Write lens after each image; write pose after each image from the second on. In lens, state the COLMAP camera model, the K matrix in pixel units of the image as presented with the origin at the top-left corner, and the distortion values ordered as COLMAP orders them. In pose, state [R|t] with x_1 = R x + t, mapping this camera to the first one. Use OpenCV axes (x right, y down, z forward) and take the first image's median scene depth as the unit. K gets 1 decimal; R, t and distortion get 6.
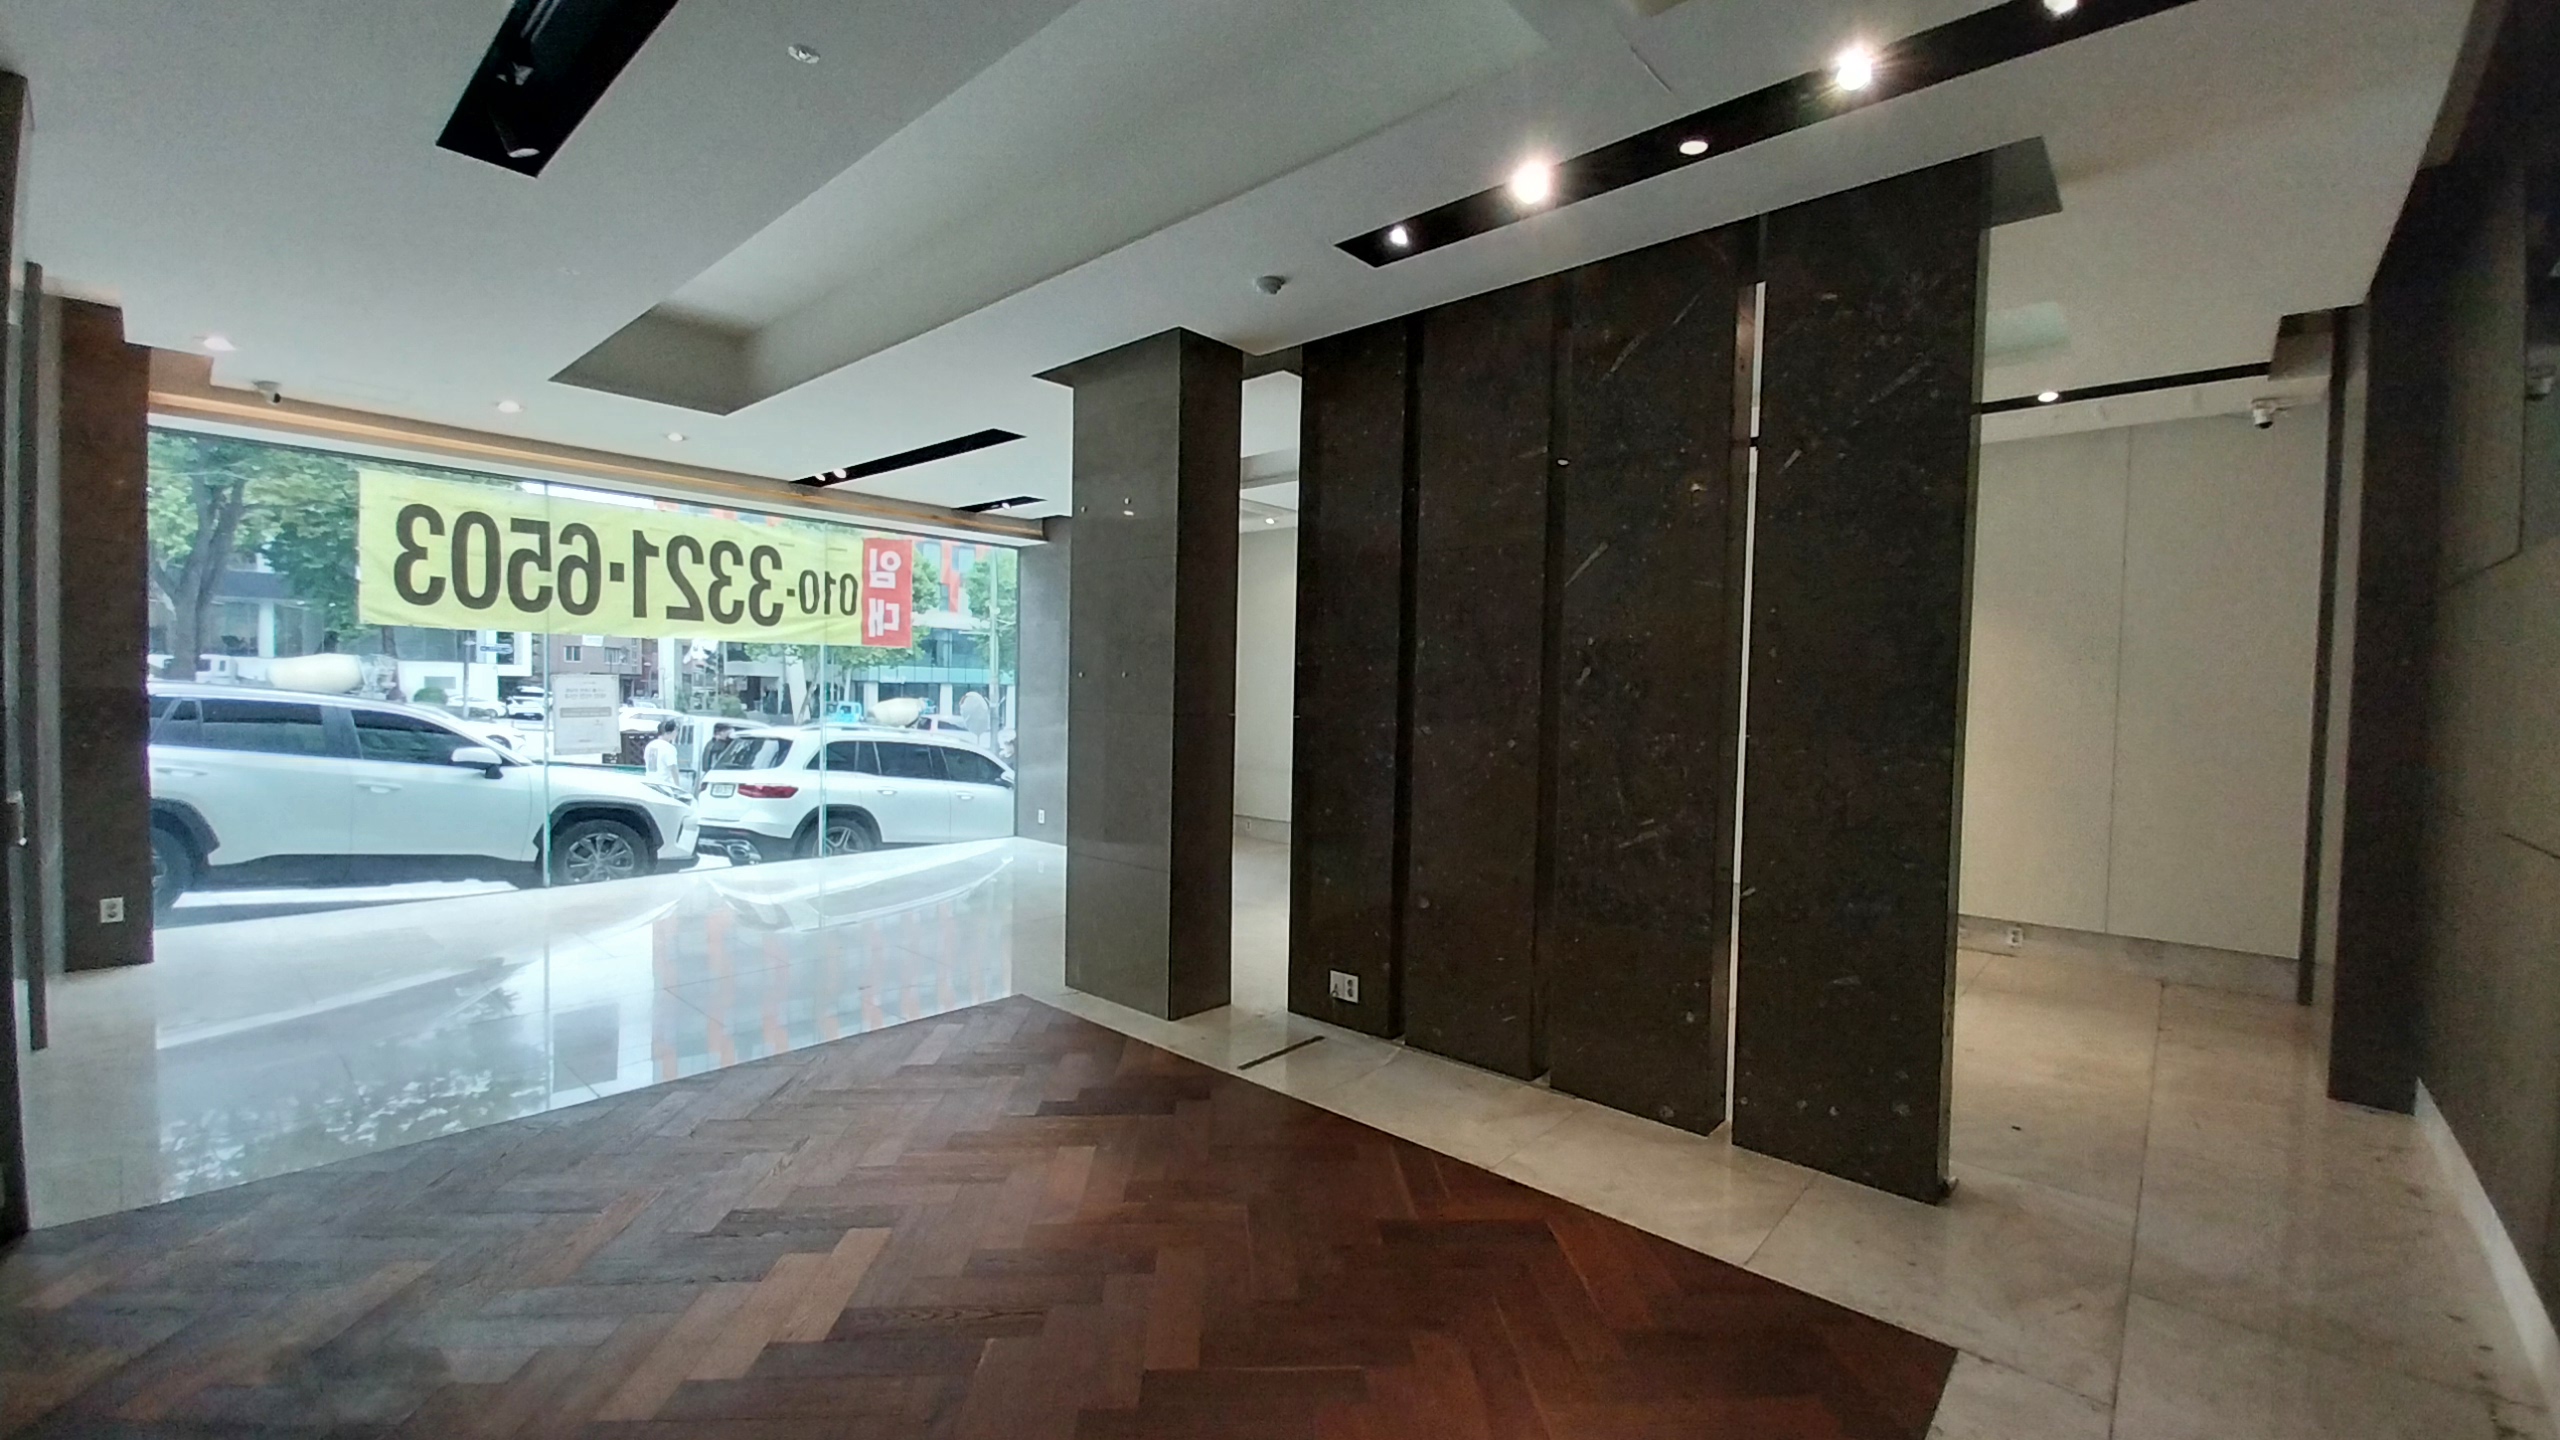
lens RADIAL K [[1006.7, 0, 1306.4], [0, 1006.7, 722.5], [0, 0, 1]] dist [0.004279, -0.000839]
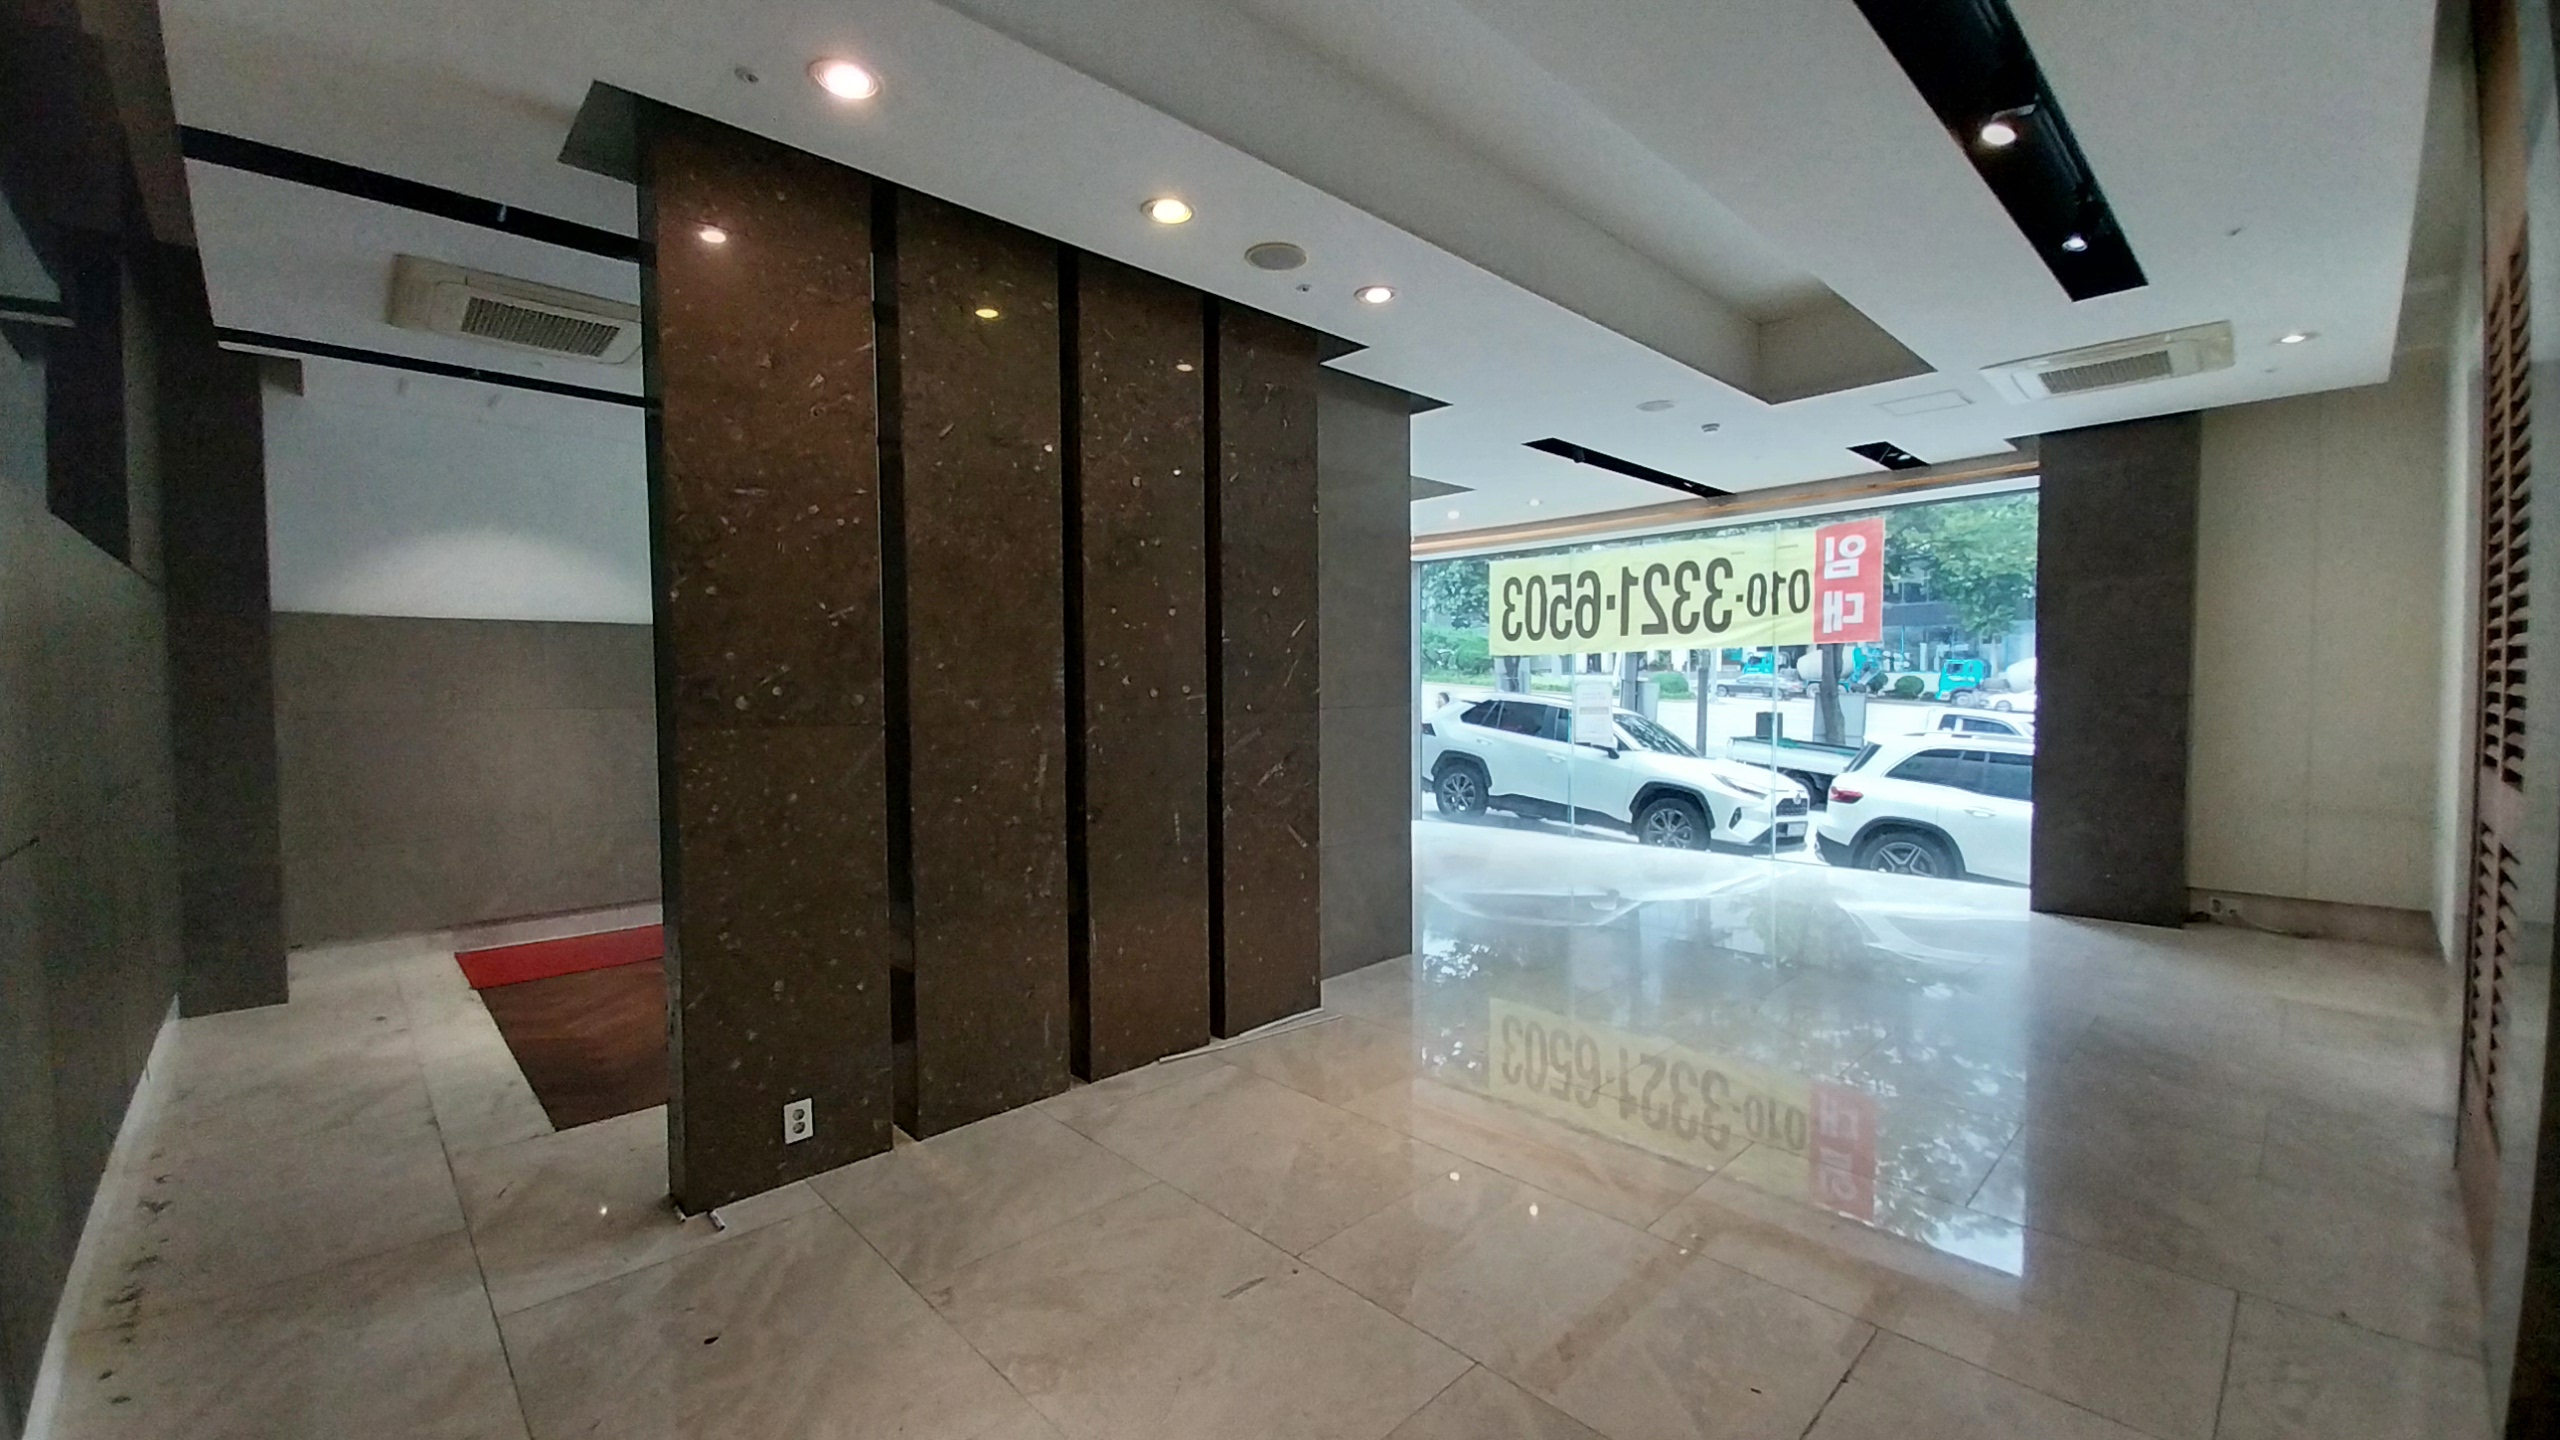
lens RADIAL K [[1006.7, 0, 1274.4], [0, 1006.7, 720.5], [0, 0, 1]] dist [0.004279, -0.000839]
pose [[-0.089529, 0.013821, -0.995888, 0.600156], [-0.025300, 0.999550, 0.016146, -0.007302], [0.995663, 0.026641, -0.089139, 0.645728]]
